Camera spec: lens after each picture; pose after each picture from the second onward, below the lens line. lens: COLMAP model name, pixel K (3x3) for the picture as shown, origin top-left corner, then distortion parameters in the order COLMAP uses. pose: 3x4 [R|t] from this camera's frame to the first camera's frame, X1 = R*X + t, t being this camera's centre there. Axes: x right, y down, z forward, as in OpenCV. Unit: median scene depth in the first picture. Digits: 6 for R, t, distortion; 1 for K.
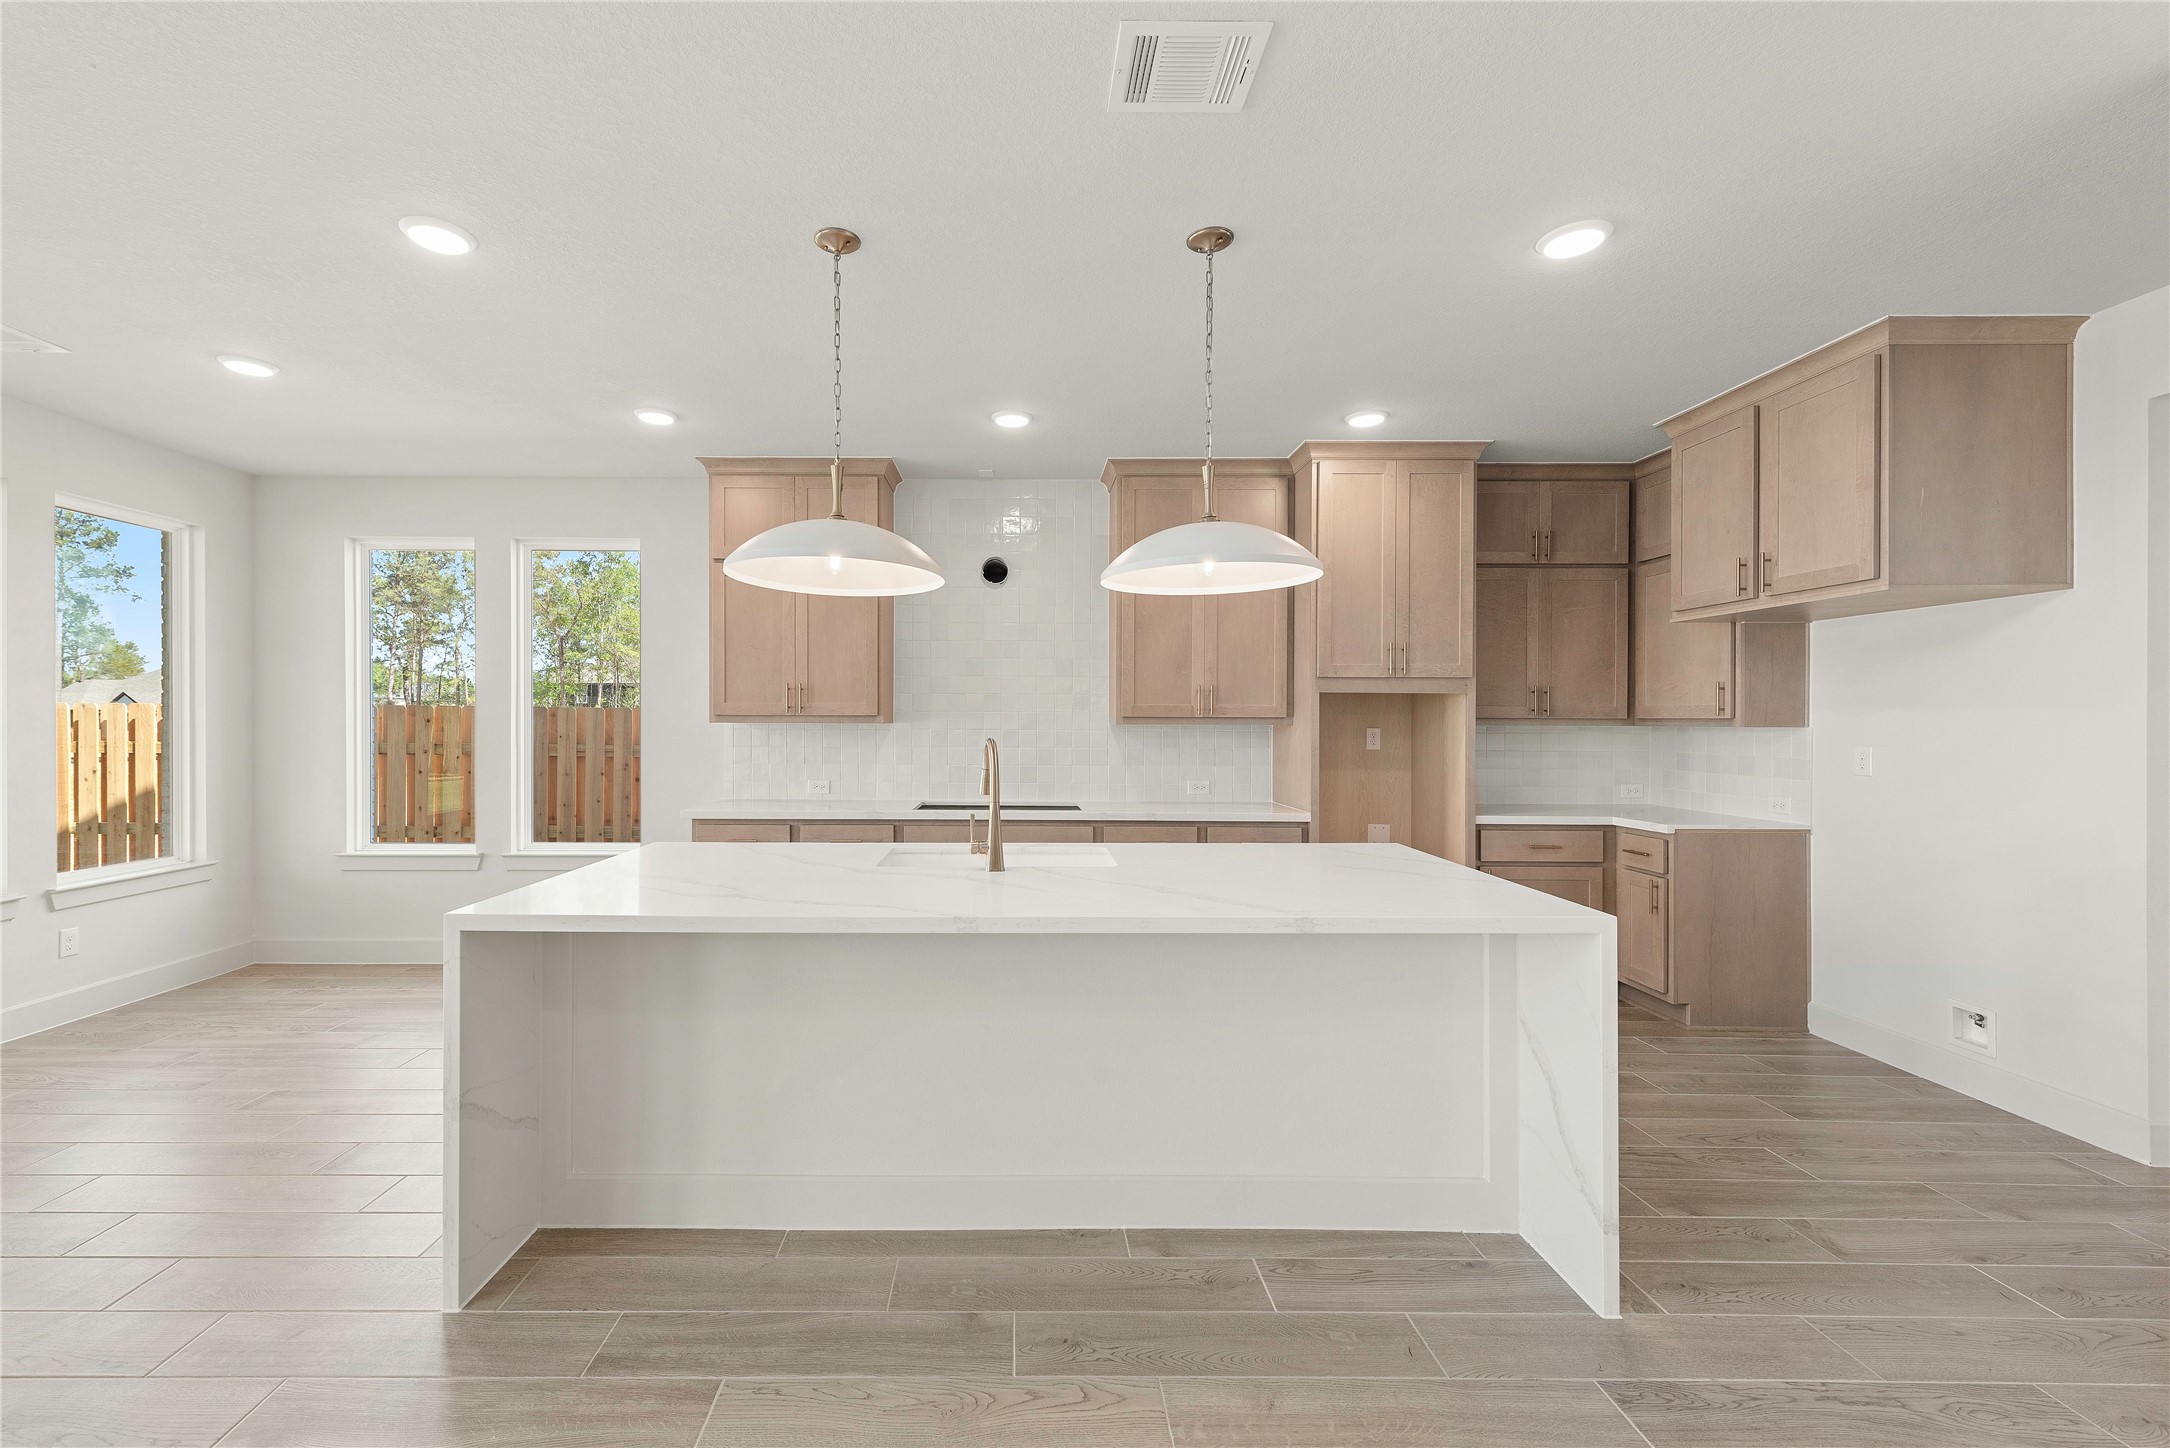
lens RADIAL K [[825.6, 0, 1079.4], [0, 825.6, 718.2], [0, 0, 1]] dist [0.007473, -0.000067]
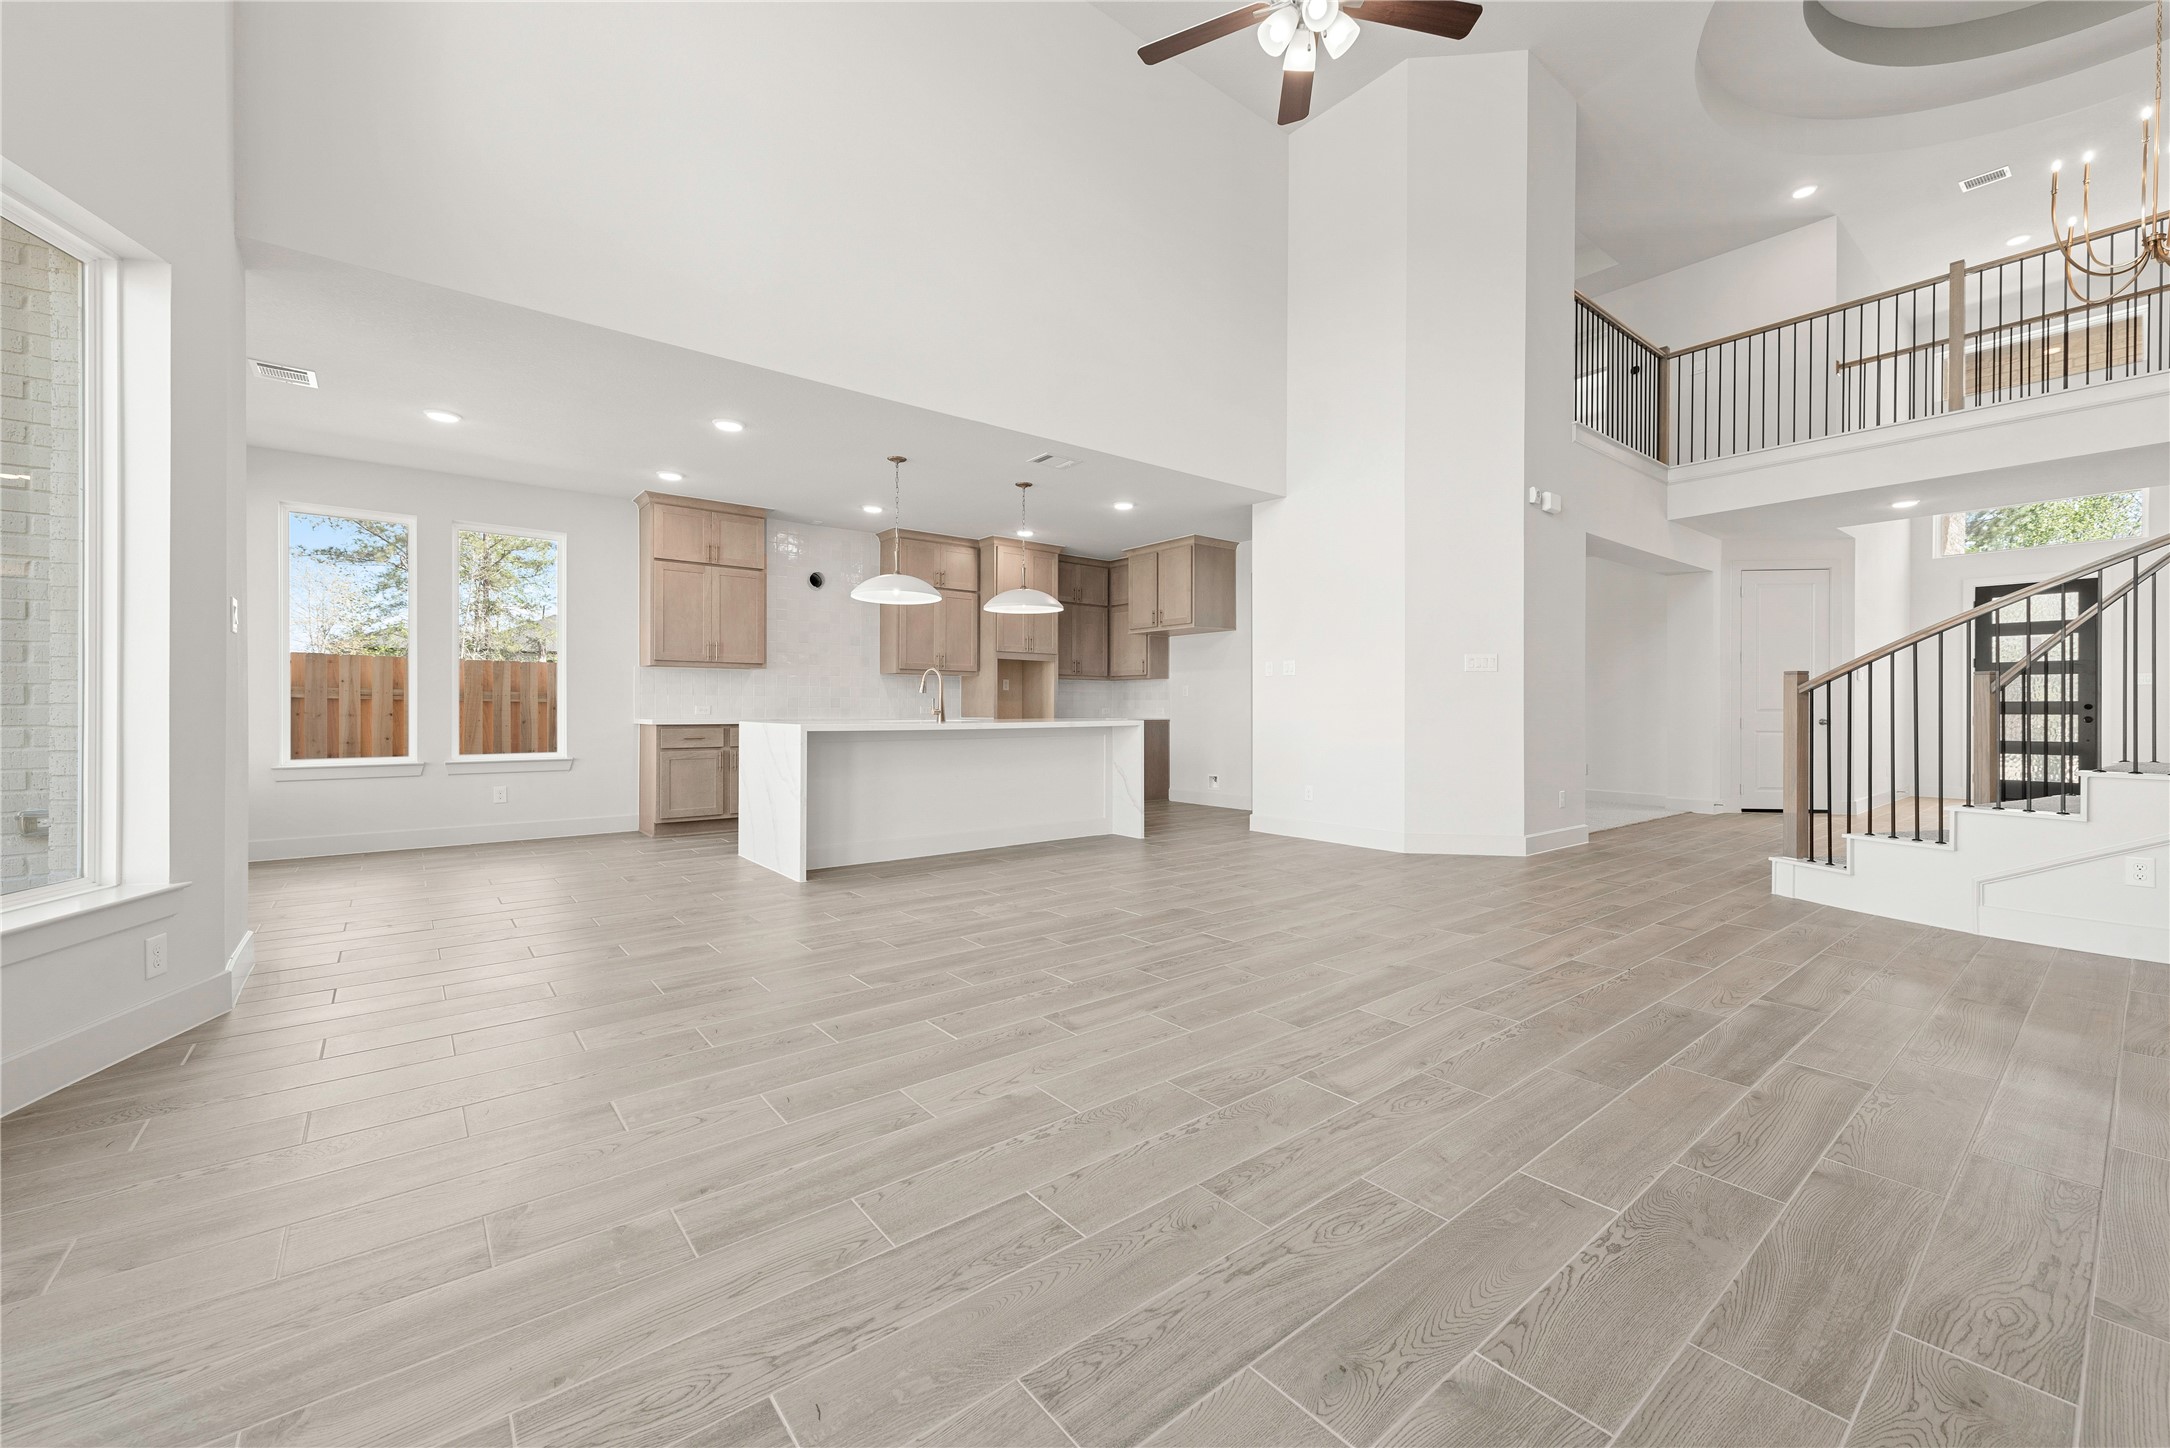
lens RADIAL K [[857.4, 0, 1085.0], [0, 857.4, 724.0], [0, 0, 1]] dist [0.000703, 0.000033]
pose [[0.780369, -0.010352, 0.625233, -0.873041], [0.002642, 0.999909, 0.013257, 0.103896], [-0.625313, -0.008693, 0.780325, -0.799425]]
